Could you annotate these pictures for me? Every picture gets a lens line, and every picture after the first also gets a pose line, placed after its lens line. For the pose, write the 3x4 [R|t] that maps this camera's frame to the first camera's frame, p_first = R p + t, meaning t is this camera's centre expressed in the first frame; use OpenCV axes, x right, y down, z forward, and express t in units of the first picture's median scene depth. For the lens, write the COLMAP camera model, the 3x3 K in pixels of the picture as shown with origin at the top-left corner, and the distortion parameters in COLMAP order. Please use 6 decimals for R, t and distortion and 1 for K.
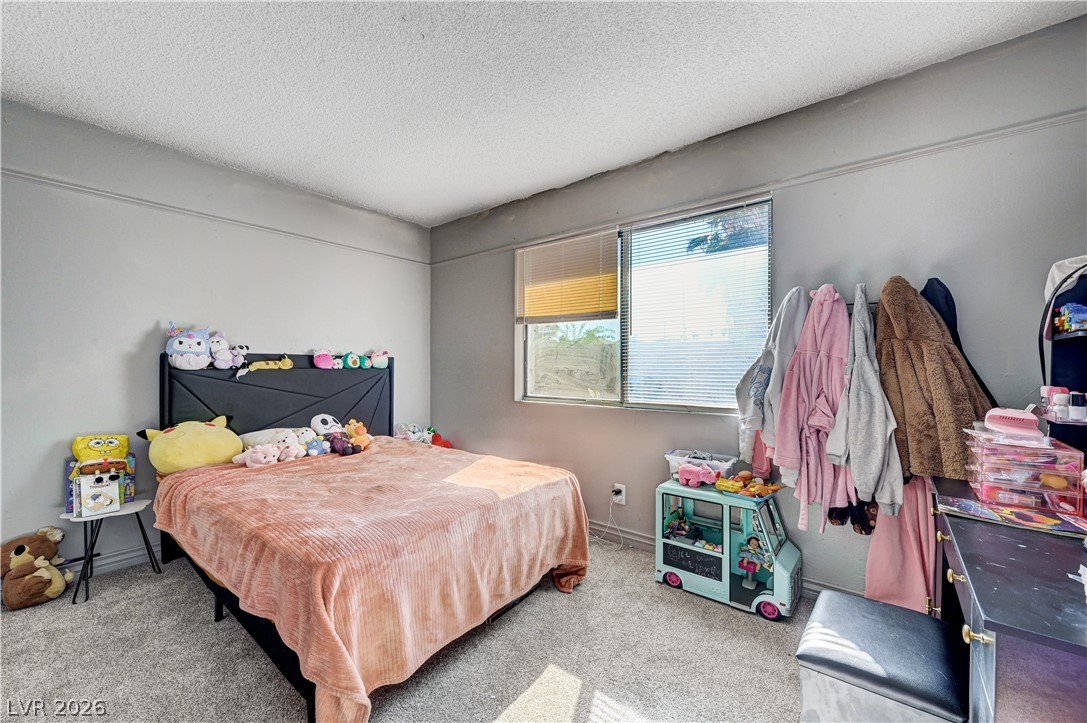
lens RADIAL K [[430.2, 0, 545.6], [0, 430.2, 365.3], [0, 0, 1]] dist [0.002538, 0.000192]
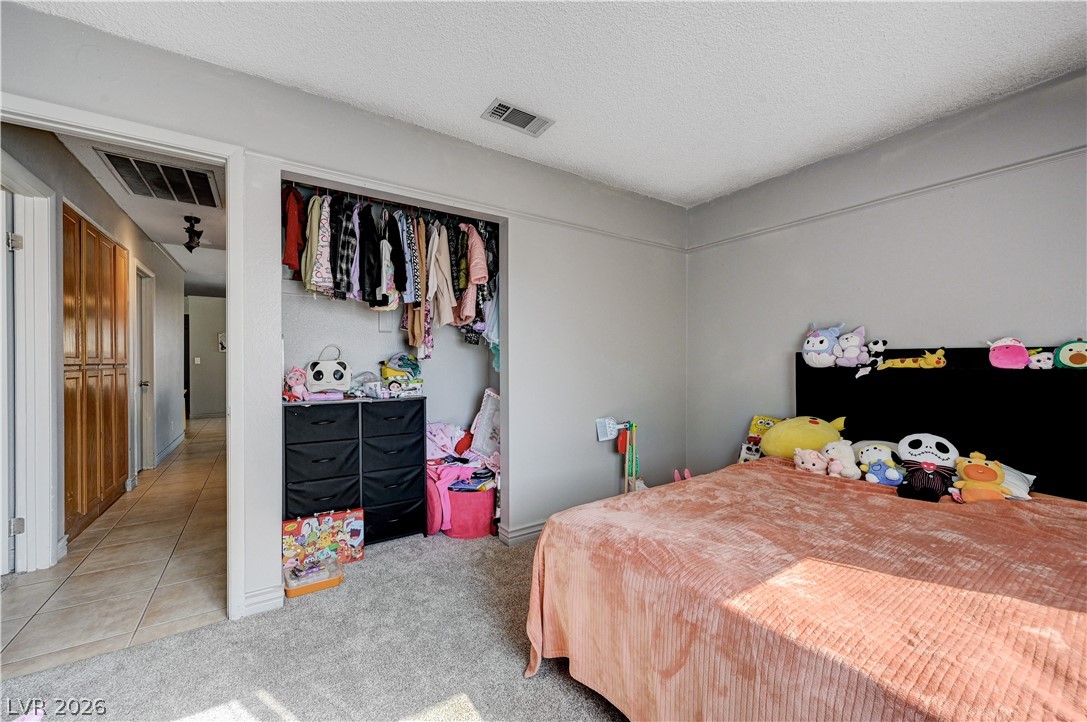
lens RADIAL K [[430.2, 0, 545.6], [0, 430.2, 364.8], [0, 0, 1]] dist [0.002538, 0.000192]
pose [[-0.308521, 0.000398, -0.951217, 0.609586], [-0.002160, 0.999997, 0.001118, 0.005807], [0.951215, 0.002400, -0.308519, 1.170295]]
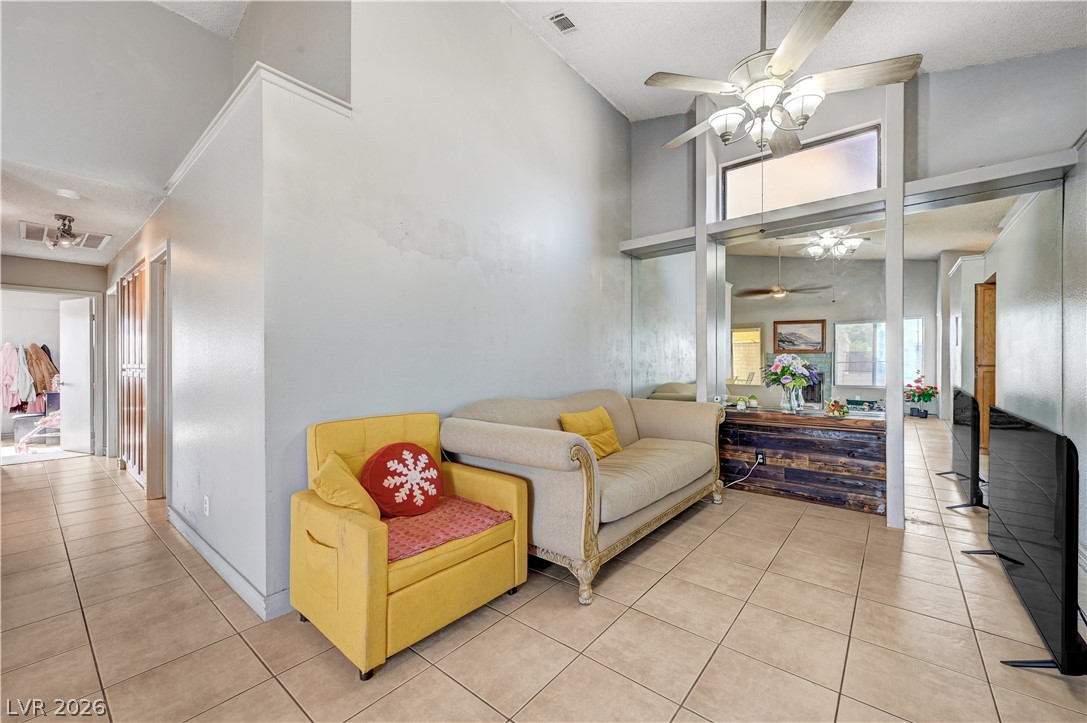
lens RADIAL K [[430.2, 0, 545.6], [0, 430.2, 365.3], [0, 0, 1]] dist [0.002538, 0.000192]
pose [[0.008459, -0.009763, 0.999917, -2.723467], [0.003269, 0.999947, 0.009735, -0.026897], [-0.999959, 0.003187, 0.008490, -3.270140]]
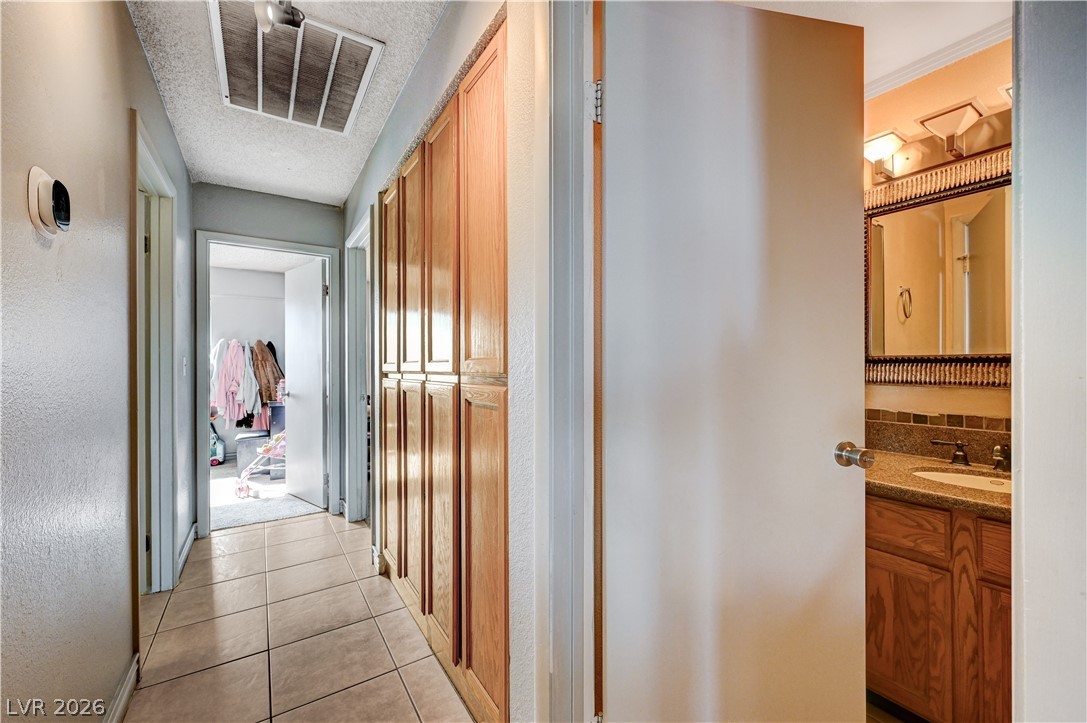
lens RADIAL K [[430.2, 0, 545.6], [0, 430.2, 365.3], [0, 0, 1]] dist [0.002538, 0.000192]
pose [[0.302458, -0.004315, 0.953153, -1.338100], [0.008815, 0.999960, 0.001729, -0.010396], [-0.953122, 0.007879, 0.302483, -1.679609]]
